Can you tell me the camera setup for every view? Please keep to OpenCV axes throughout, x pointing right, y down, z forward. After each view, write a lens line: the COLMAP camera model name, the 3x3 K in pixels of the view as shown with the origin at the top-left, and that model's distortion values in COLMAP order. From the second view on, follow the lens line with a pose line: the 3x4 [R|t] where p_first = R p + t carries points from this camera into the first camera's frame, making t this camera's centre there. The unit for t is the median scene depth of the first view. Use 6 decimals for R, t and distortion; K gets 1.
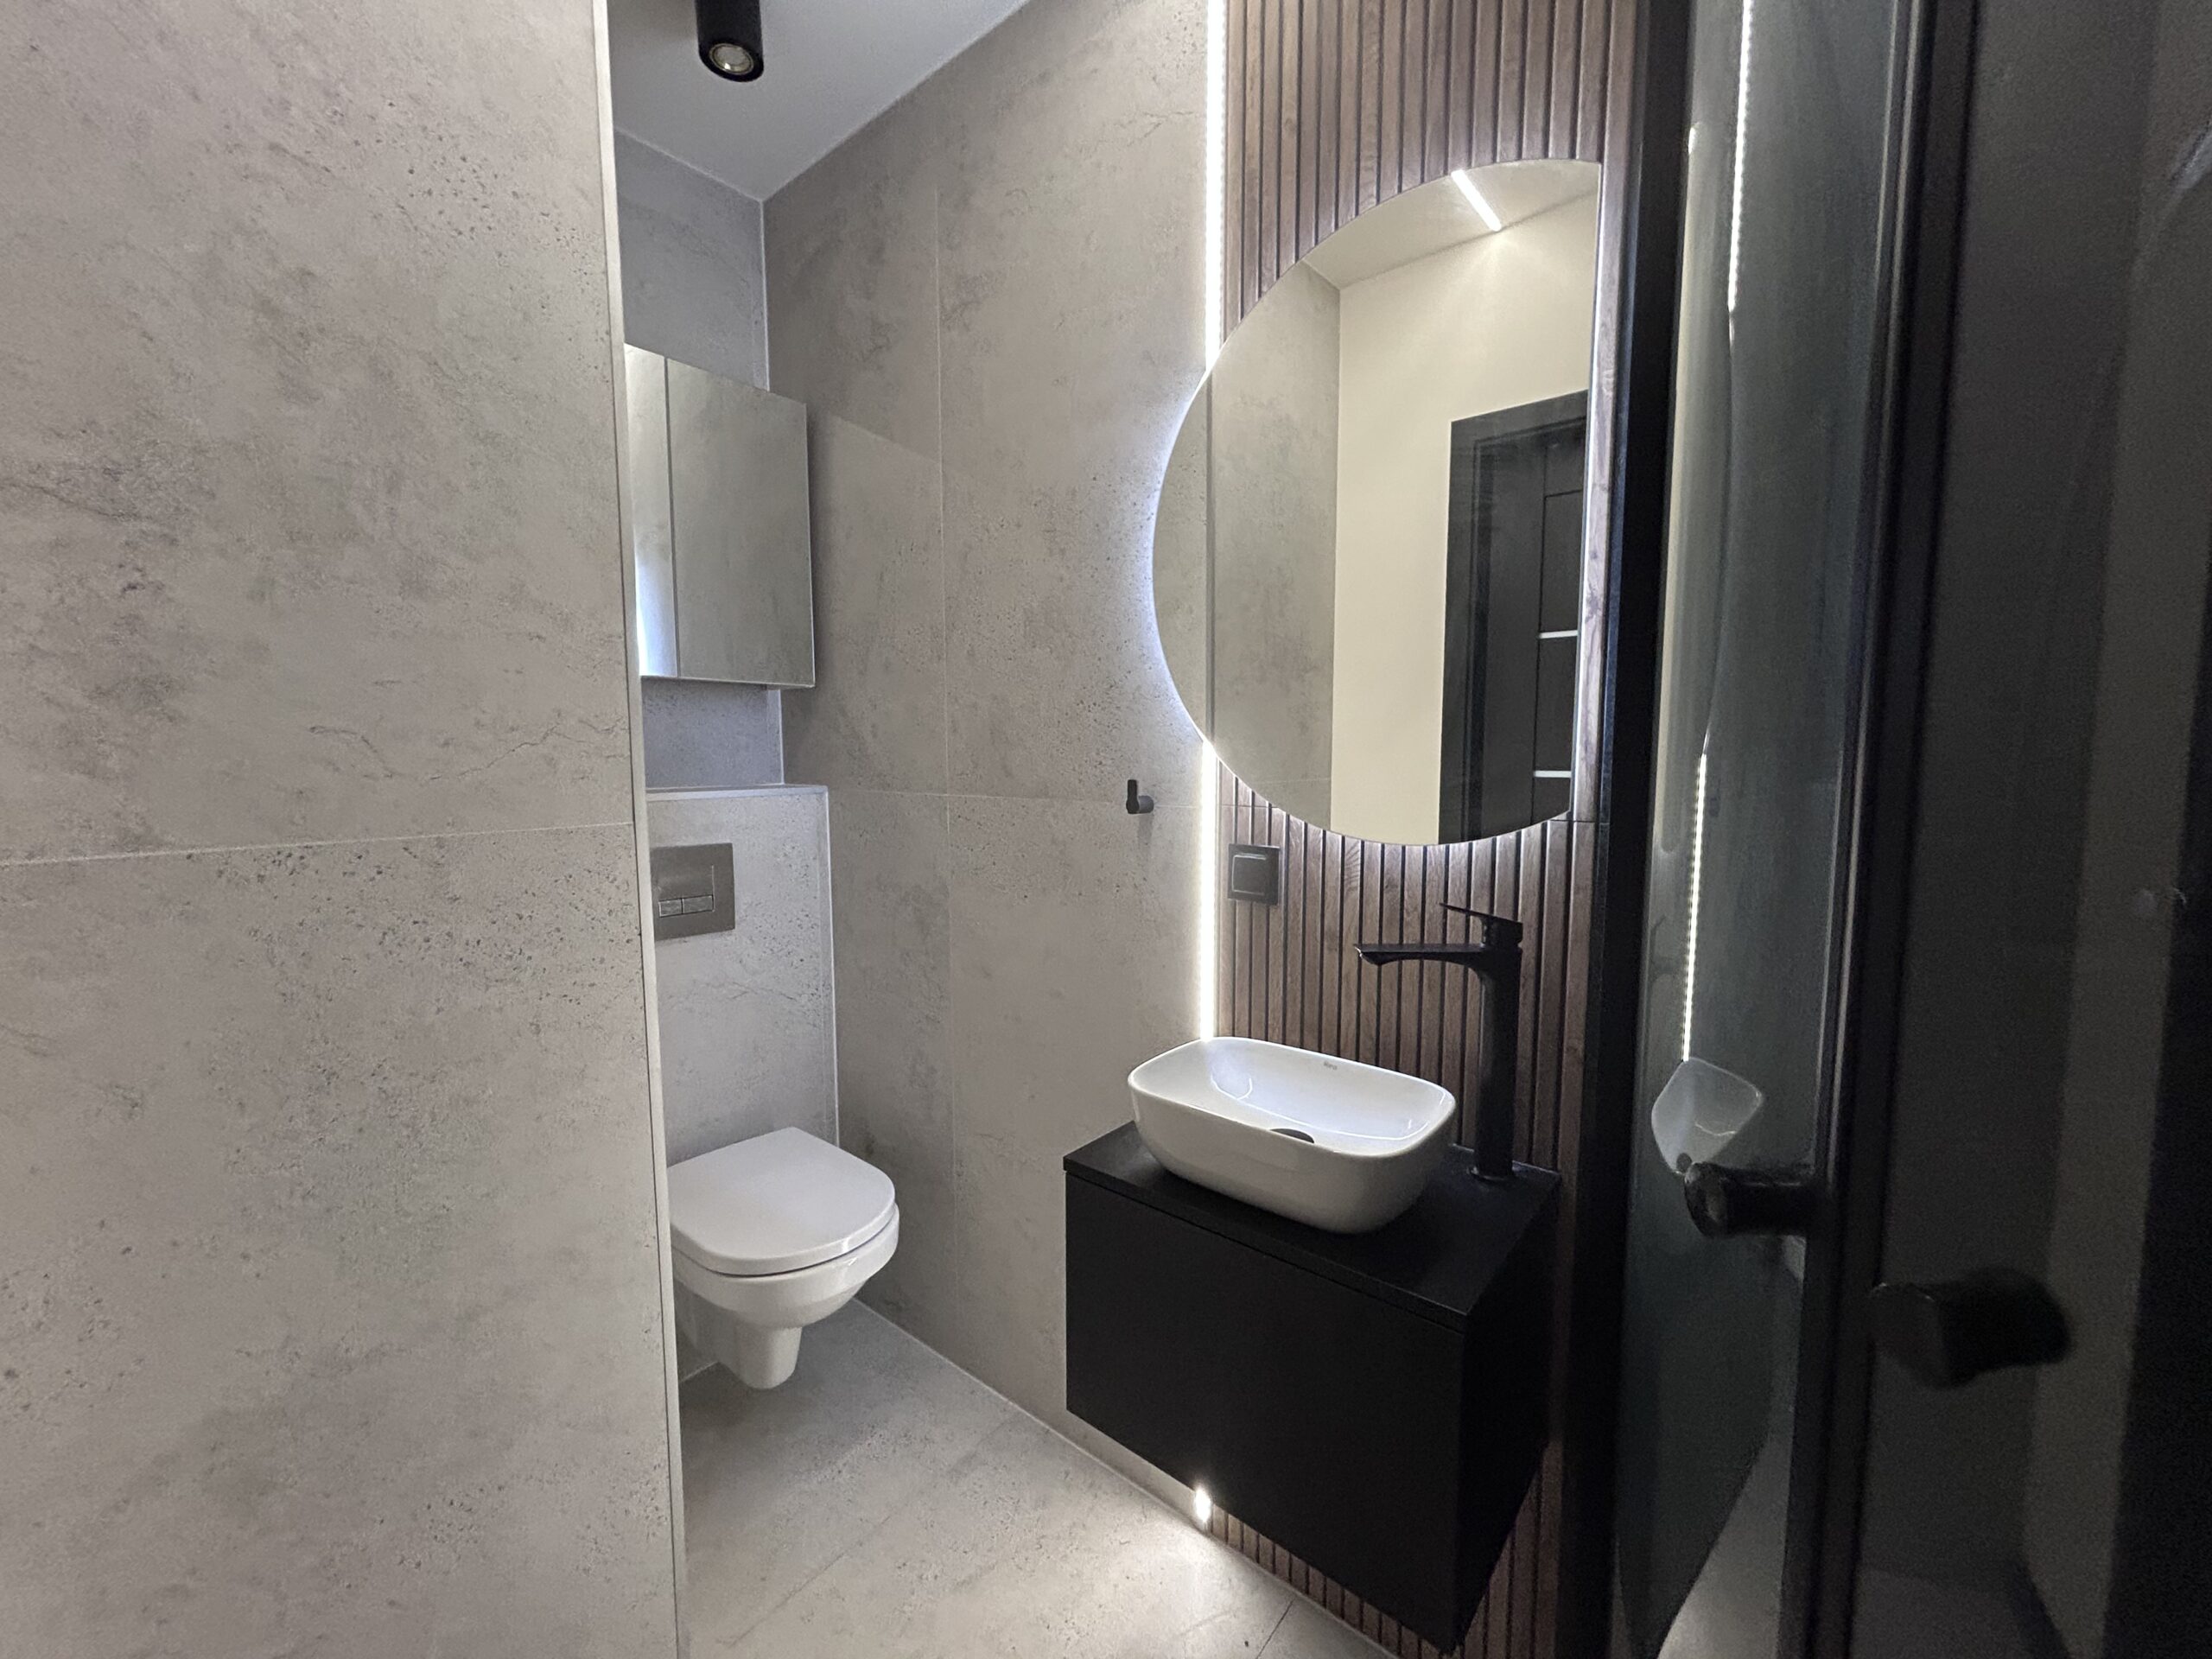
lens RADIAL K [[894.8, 0, 1109.5], [0, 894.8, 828.7], [0, 0, 1]] dist [0.004319, -0.001393]
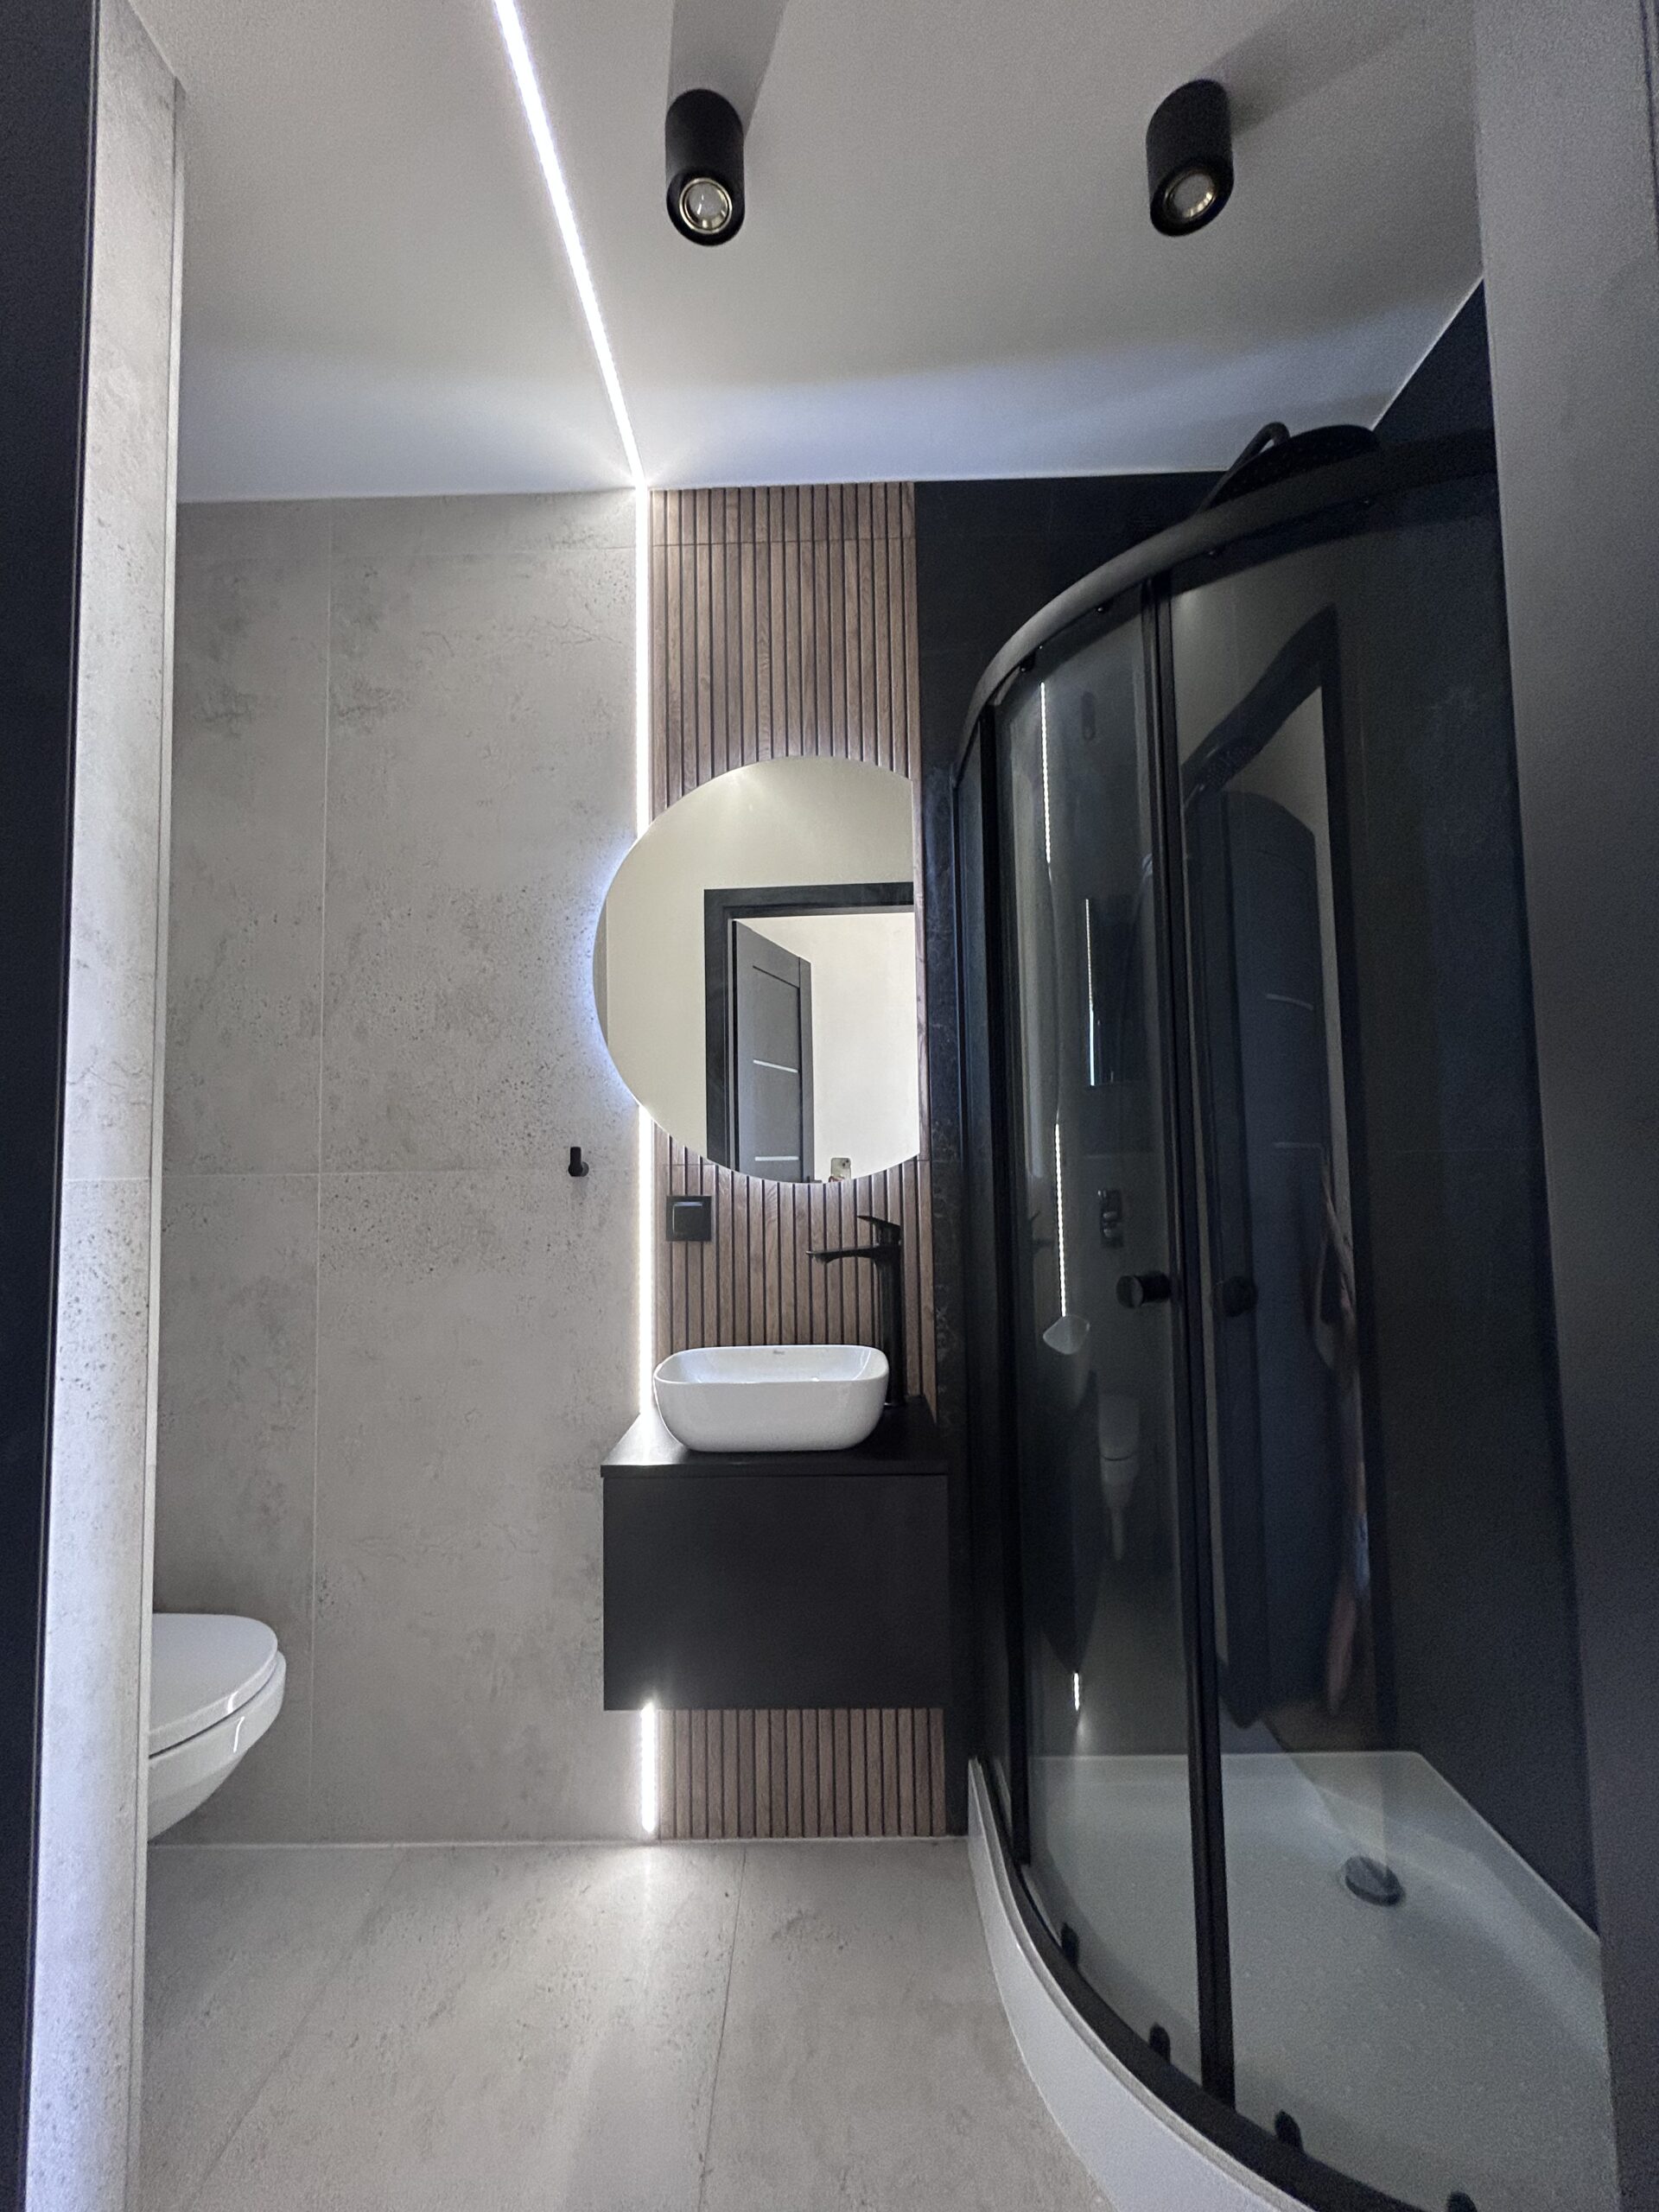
lens RADIAL K [[894.8, 0, 821.7], [0, 894.8, 1109.7], [0, 0, 1]] dist [0.004319, -0.001393]
pose [[0.780682, 0.024510, 0.624448, -0.470321], [0.074580, 0.988435, -0.132037, 0.078075], [-0.620462, 0.149651, 0.769825, -0.097435]]
